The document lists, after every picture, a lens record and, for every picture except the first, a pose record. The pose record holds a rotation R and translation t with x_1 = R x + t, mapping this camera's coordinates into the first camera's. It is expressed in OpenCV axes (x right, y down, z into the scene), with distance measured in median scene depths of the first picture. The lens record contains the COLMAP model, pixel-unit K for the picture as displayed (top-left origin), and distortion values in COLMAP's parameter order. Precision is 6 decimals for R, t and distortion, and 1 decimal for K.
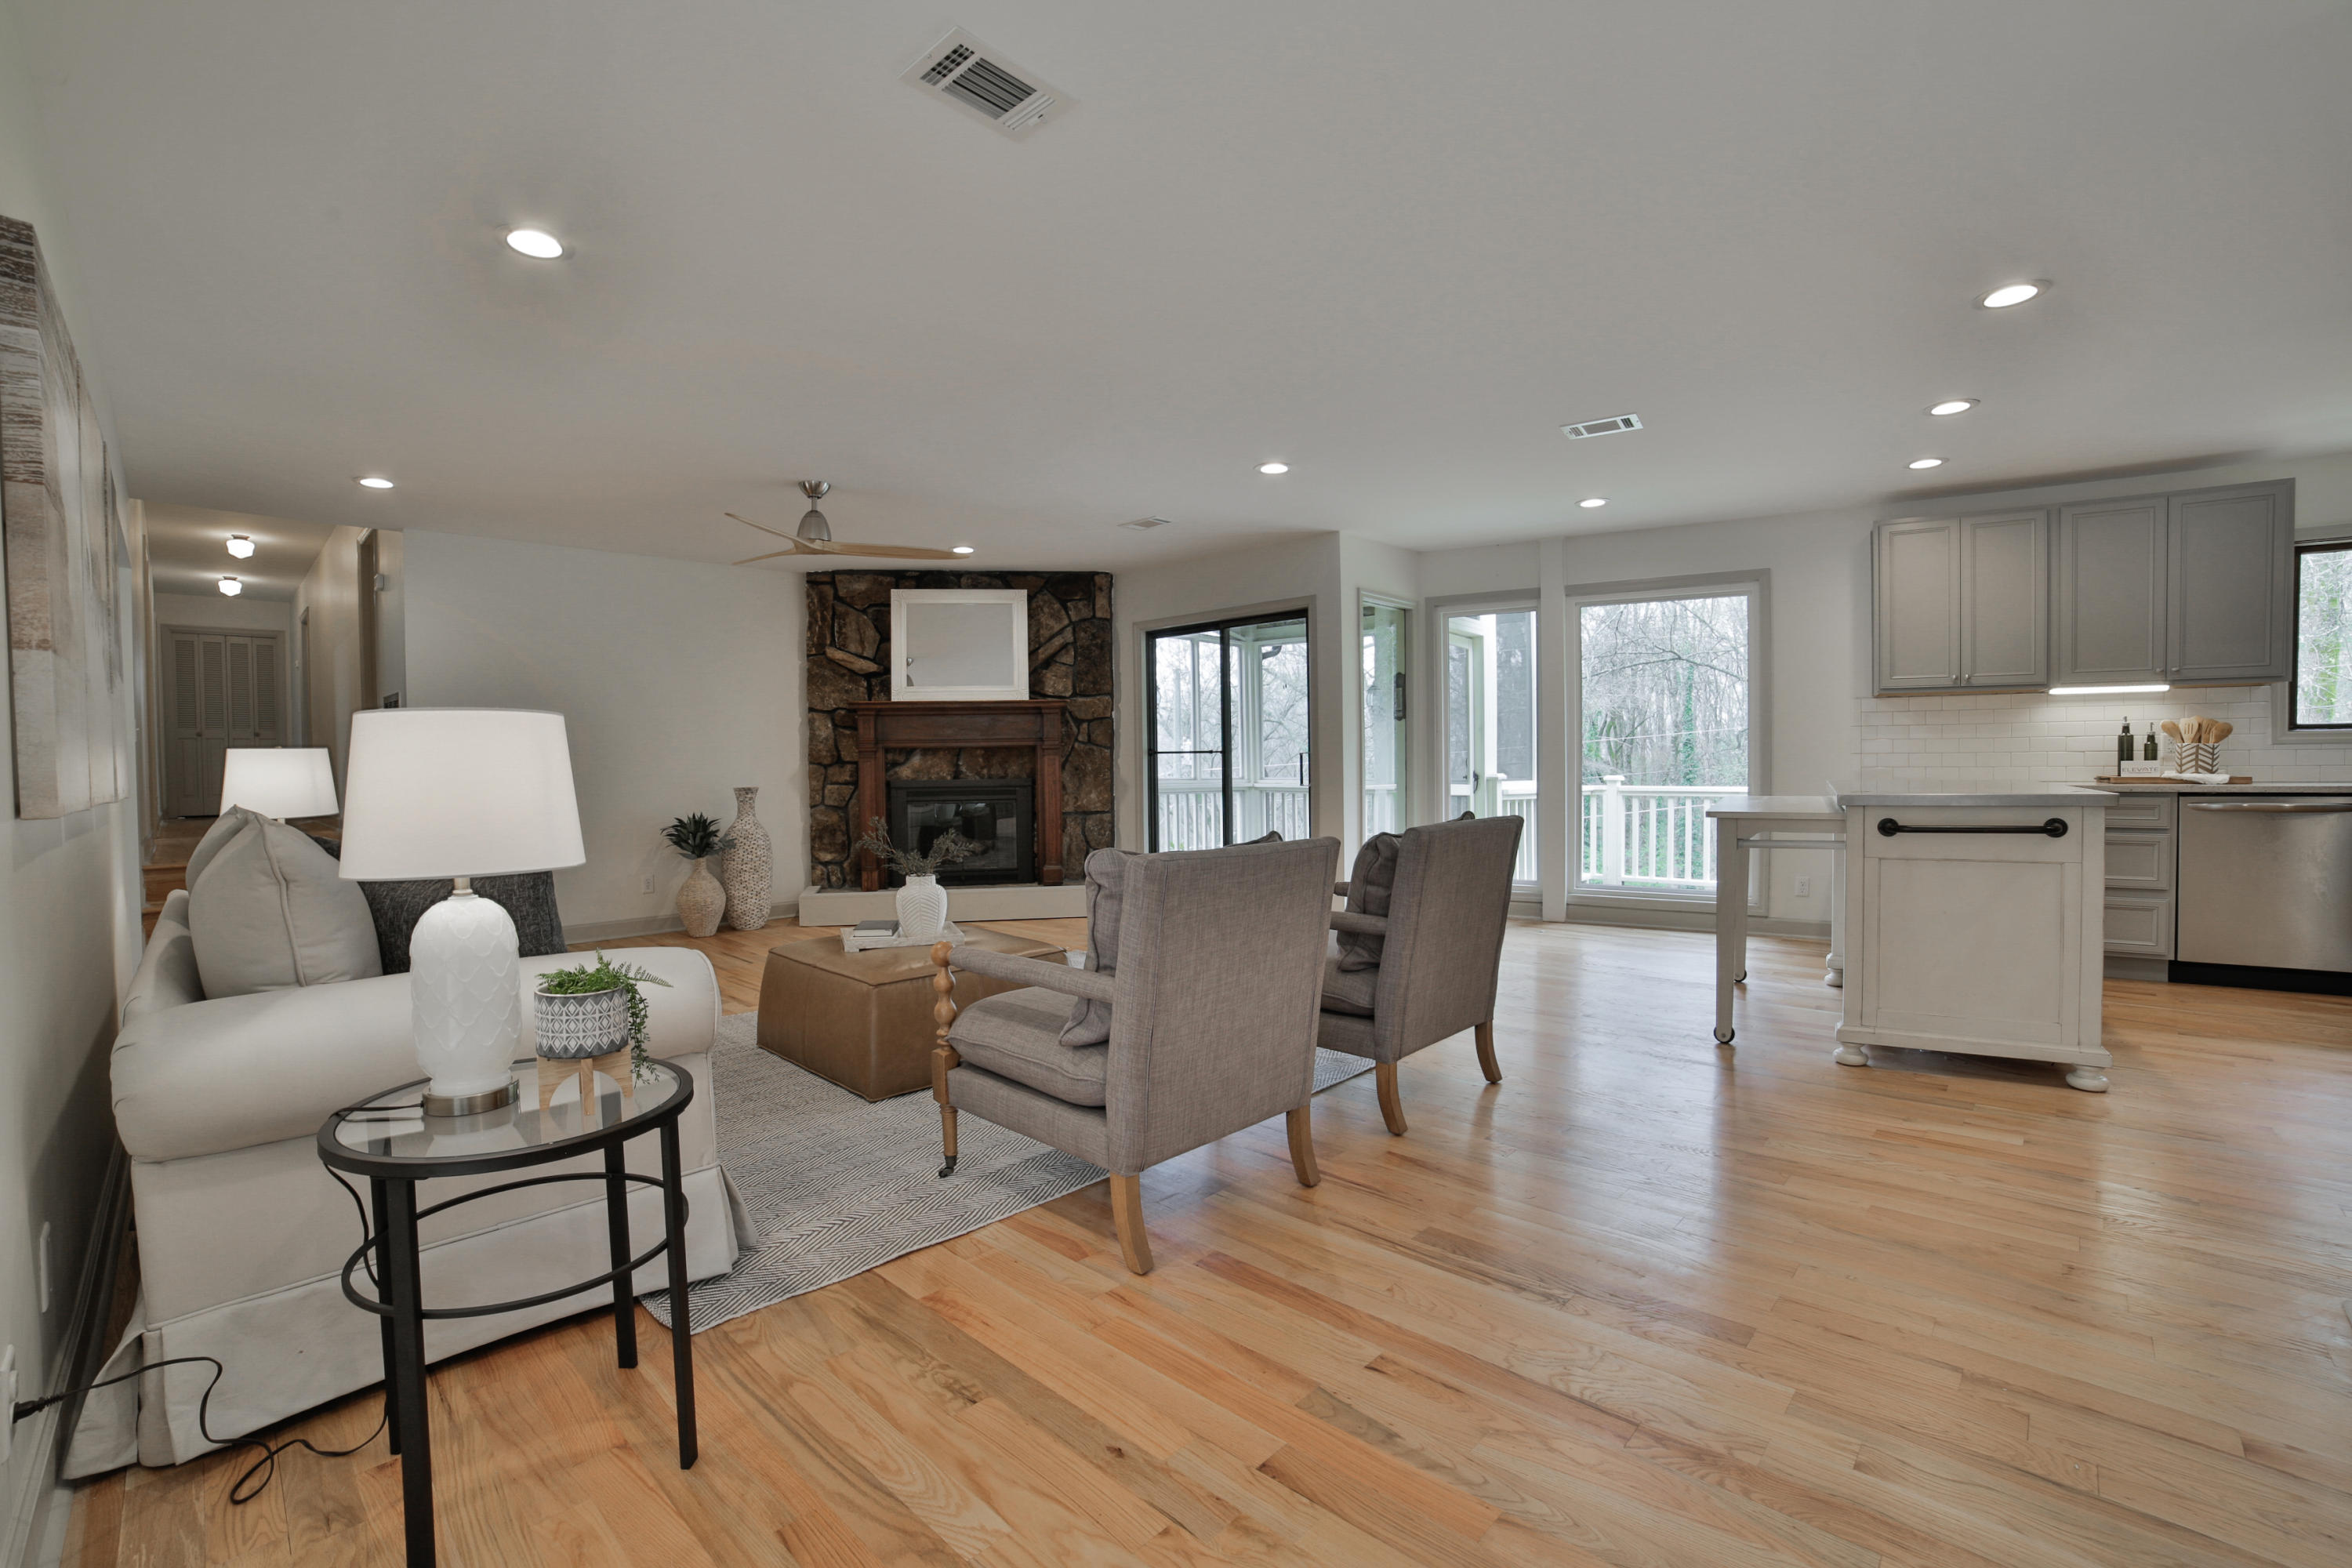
lens RADIAL K [[1013.0, 0, 1174.2], [0, 1013.0, 788.7], [0, 0, 1]] dist [-0.110514, 0.033028]
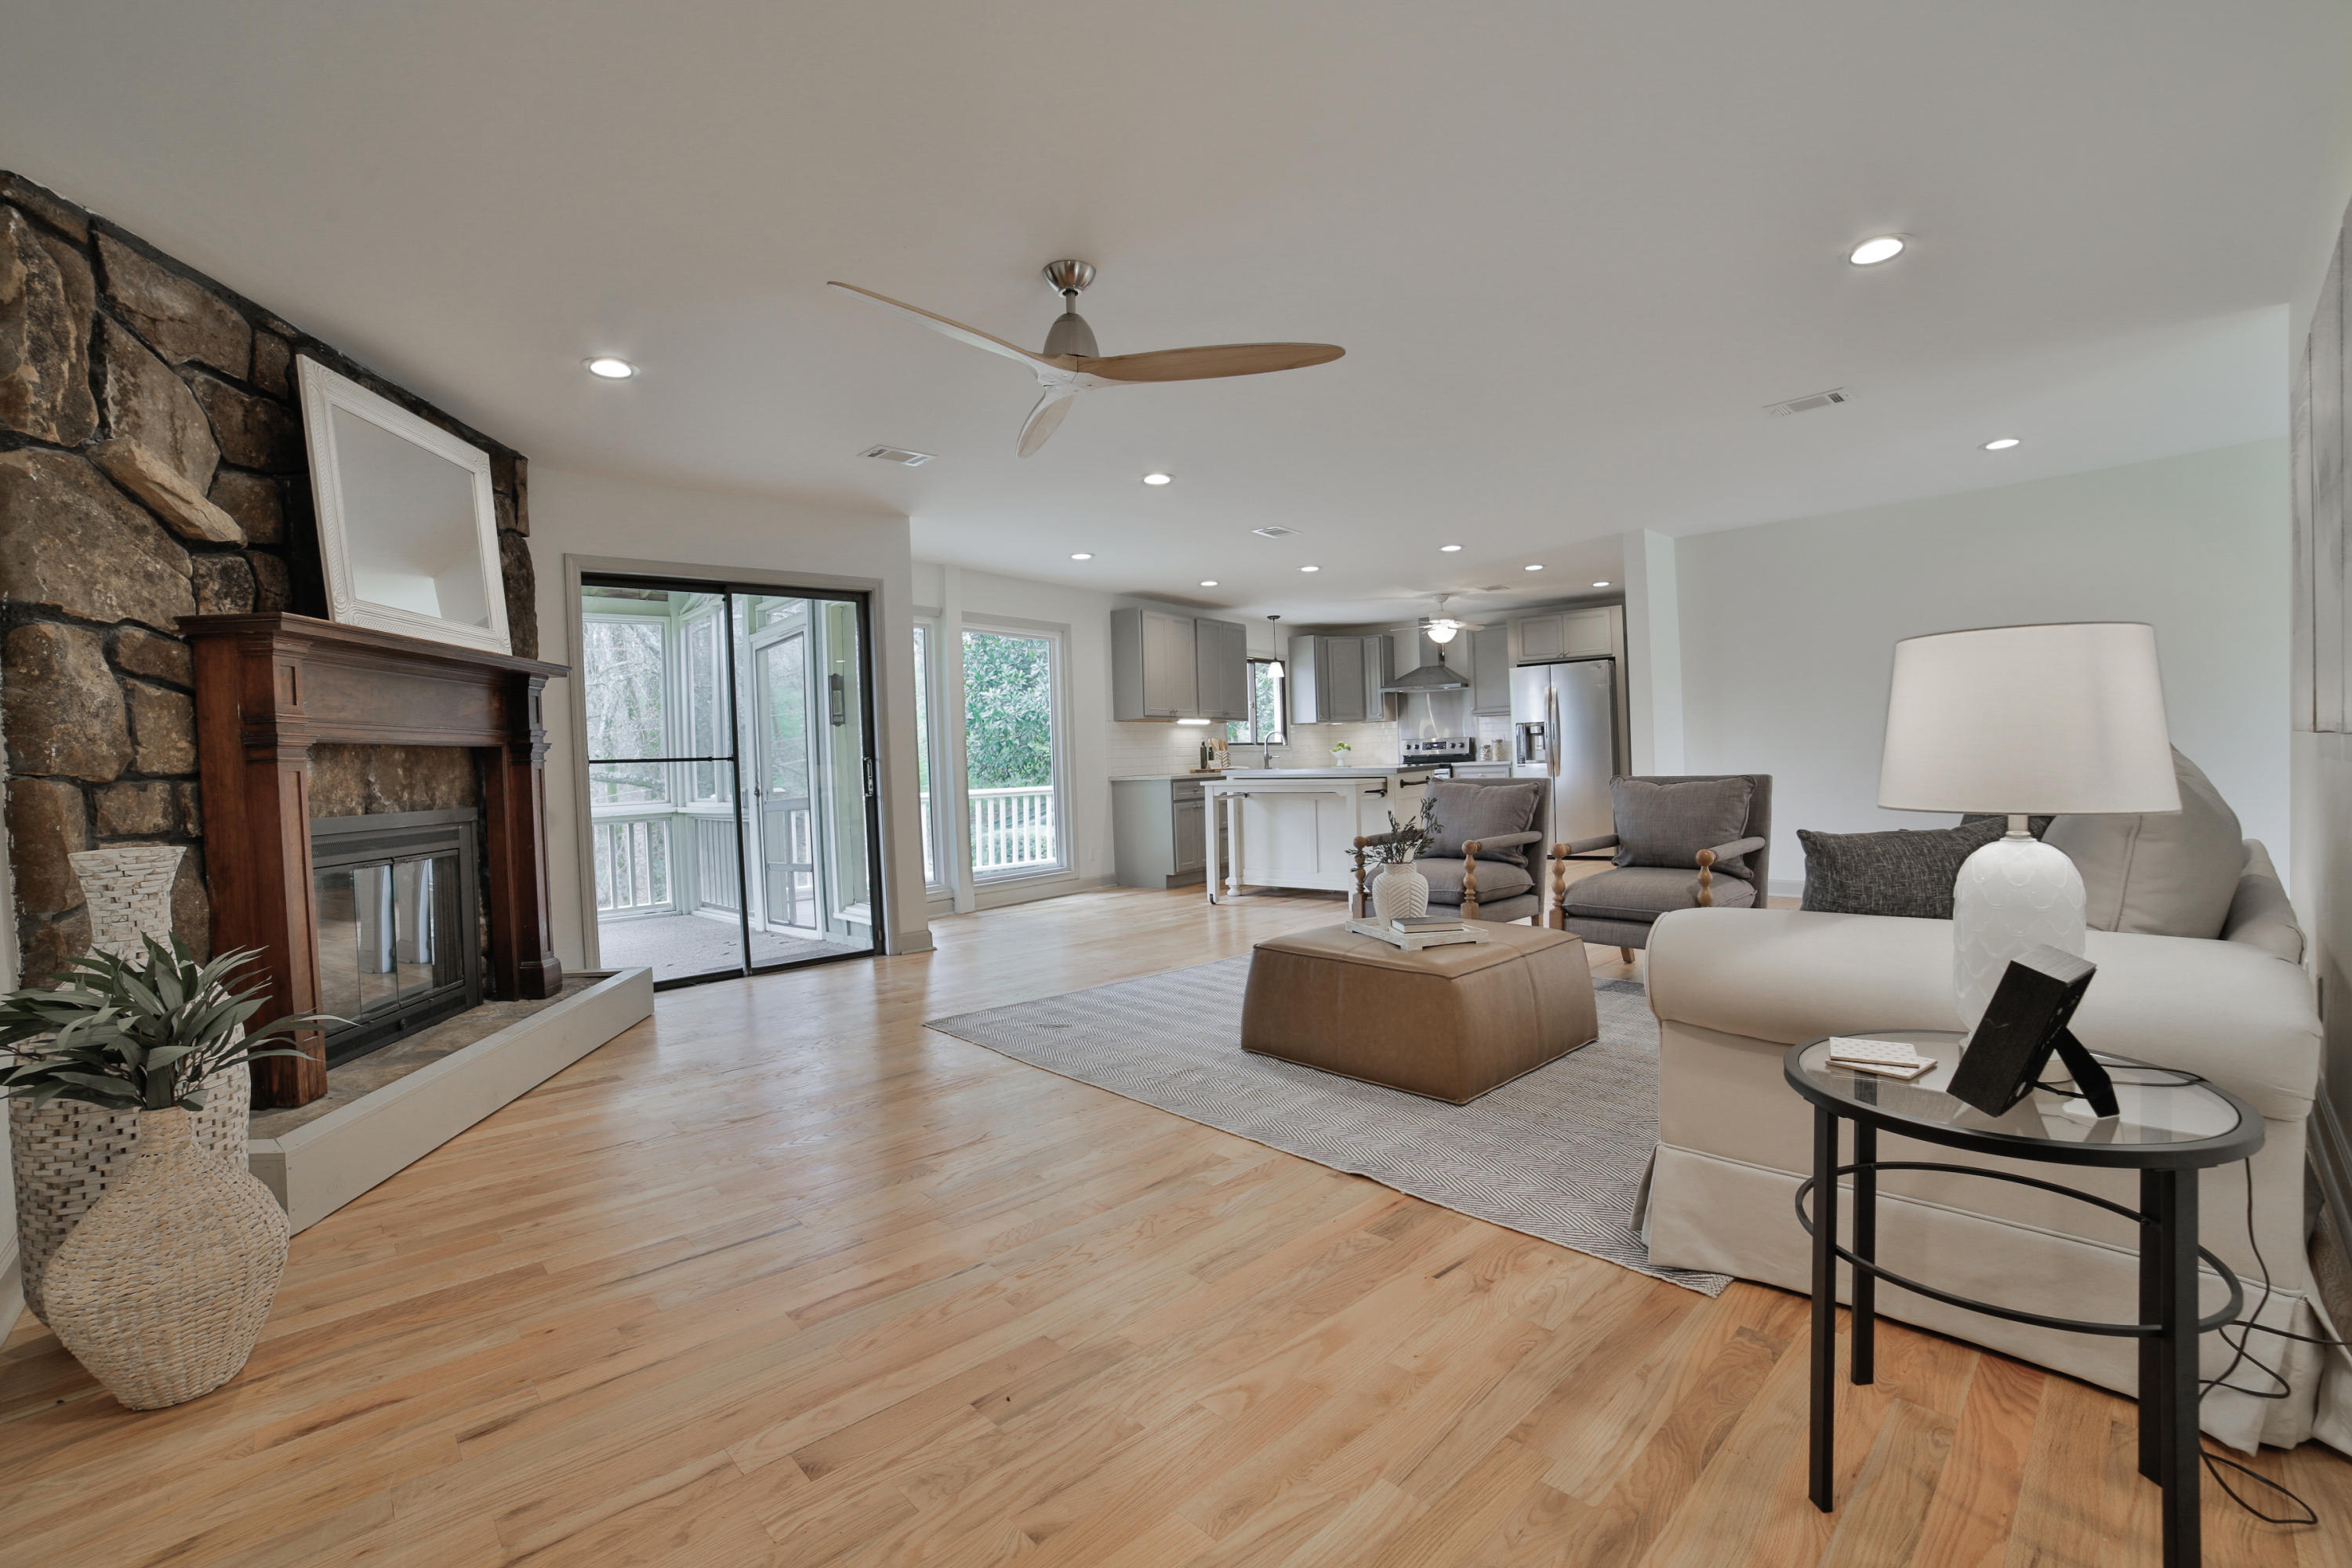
lens RADIAL K [[1004.0, 0, 1143.8], [0, 1004.0, 780.7], [0, 0, 1]] dist [-0.083473, 0.027912]
pose [[0.084078, -0.008395, 0.996424, -0.636835], [0.064502, 0.997913, 0.002965, -0.002912], [-0.994369, 0.064022, 0.084444, 0.625268]]
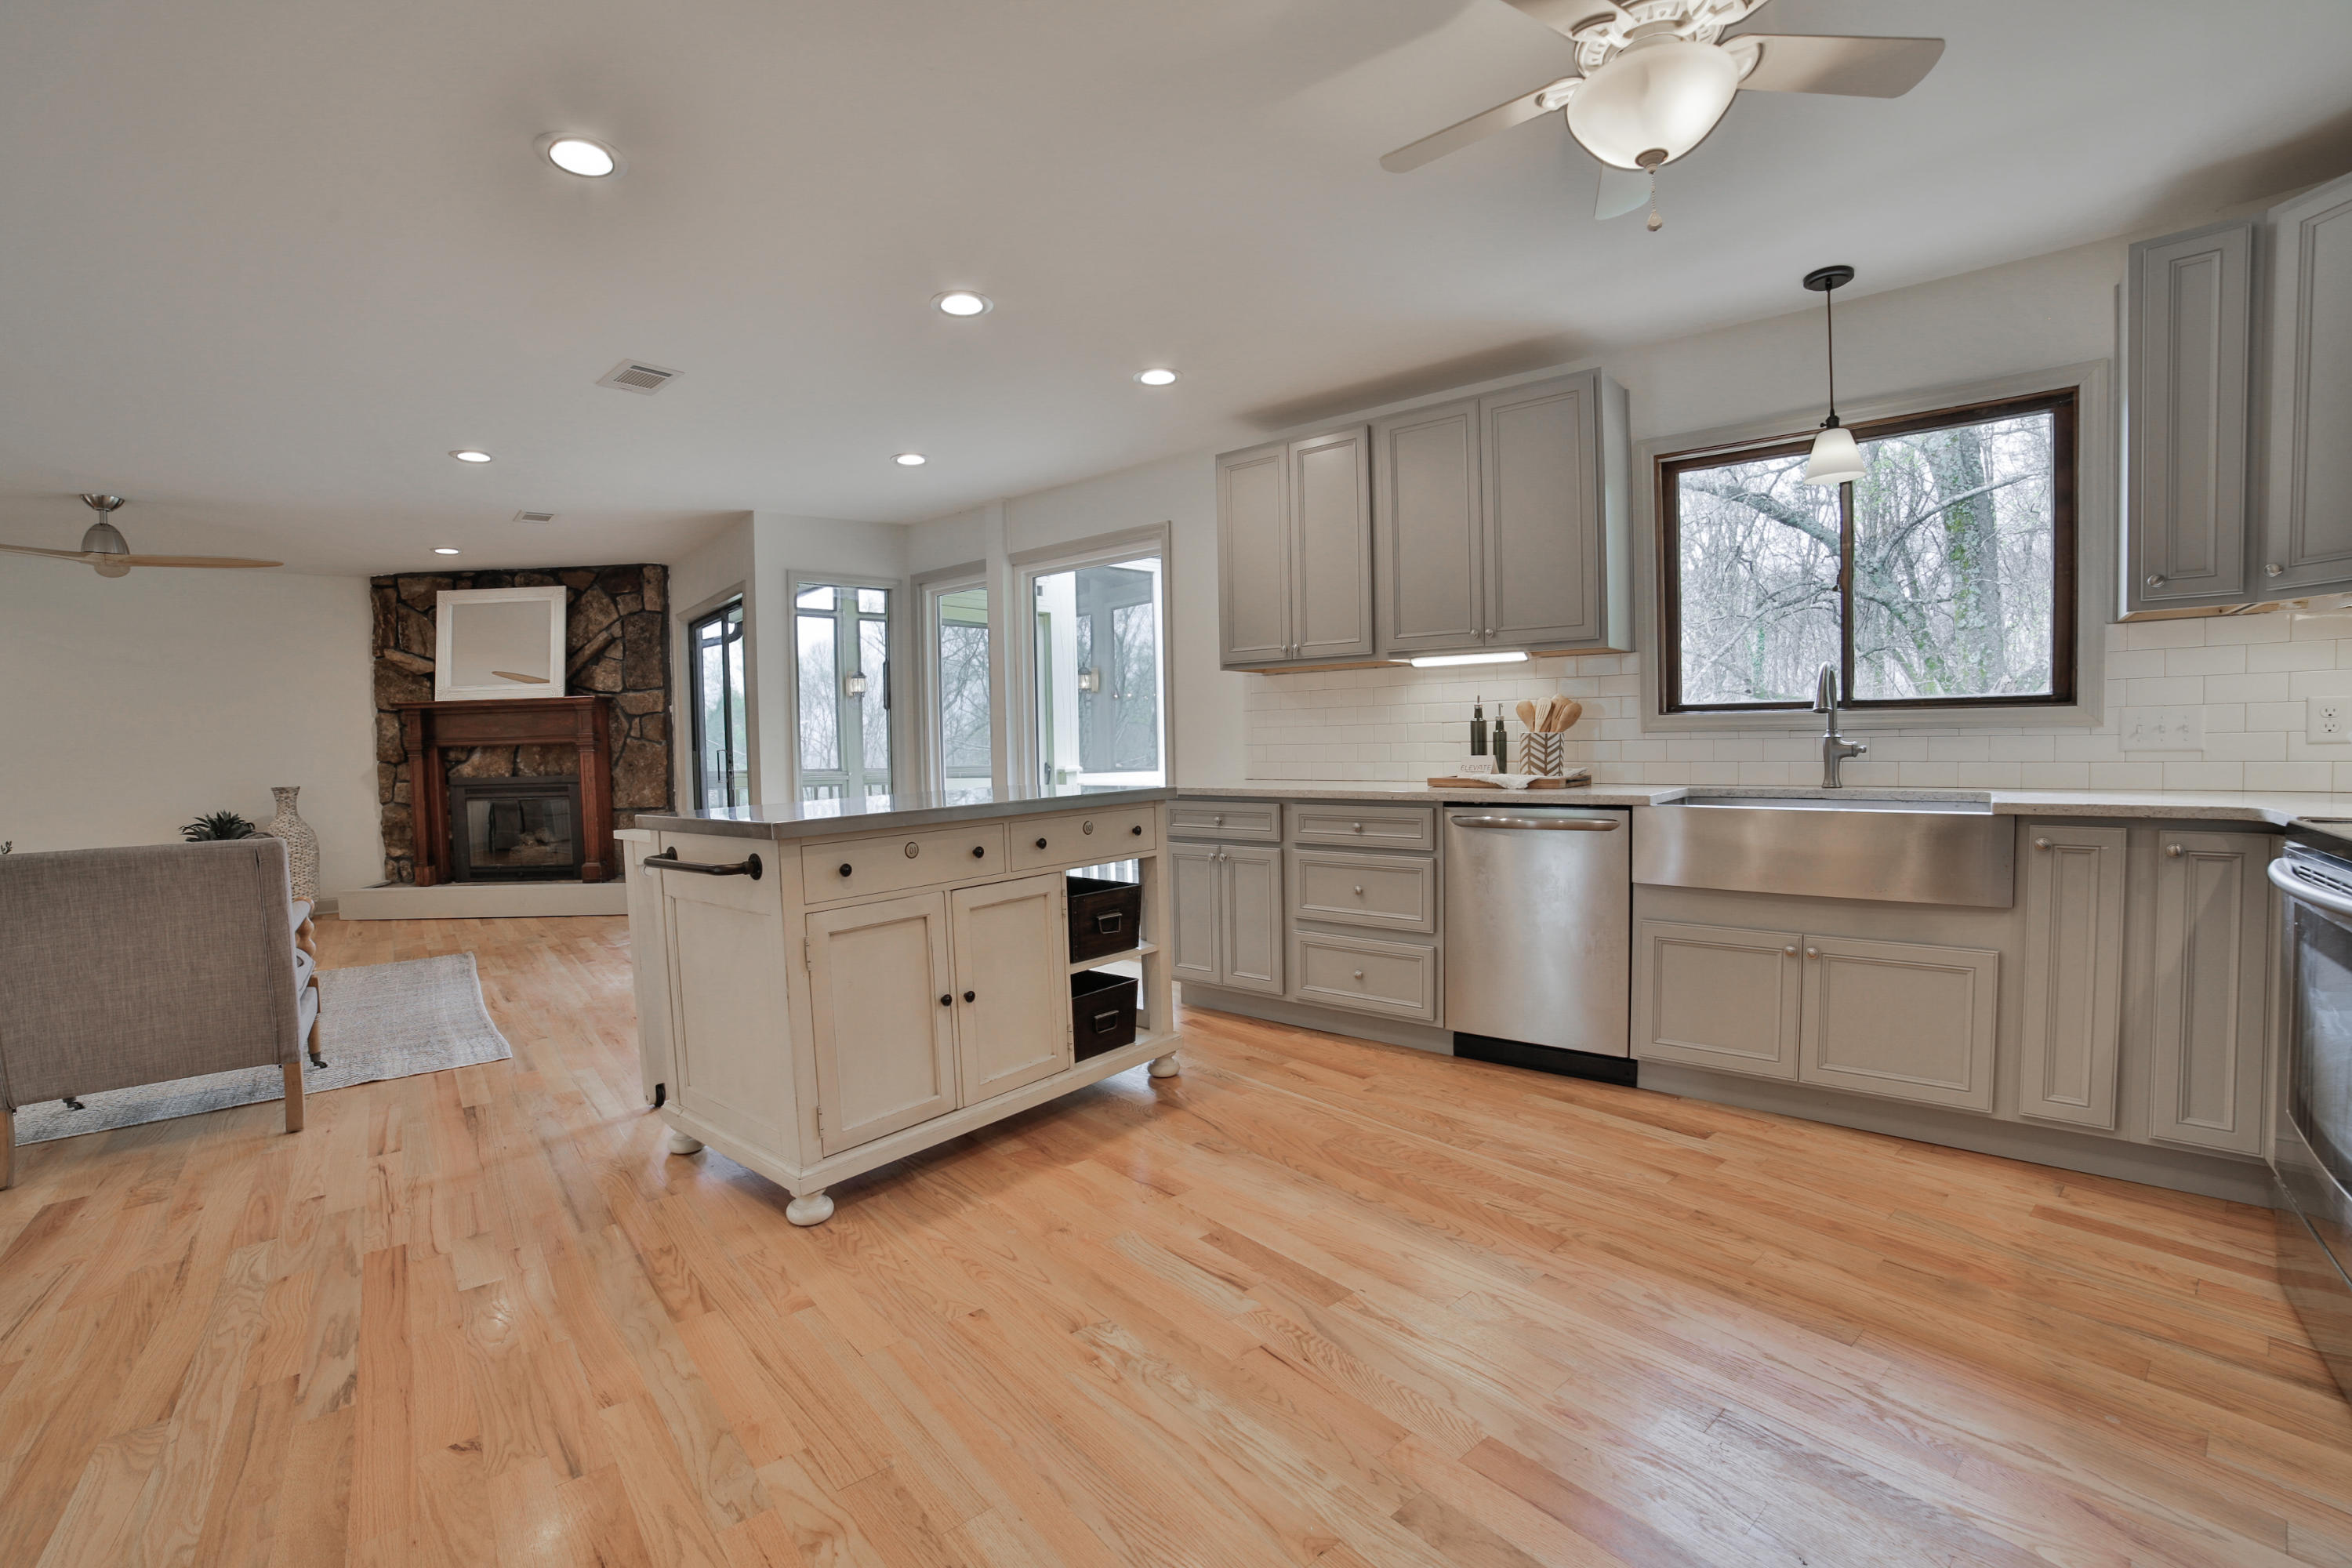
lens RADIAL K [[1014.6, 0, 1165.0], [0, 1014.6, 790.8], [0, 0, 1]] dist [-0.098311, 0.036366]
pose [[0.991569, -0.002900, -0.129550, 0.572075], [0.006036, 0.999698, 0.023821, -0.014607], [0.129441, -0.024402, 0.991287, 0.113032]]
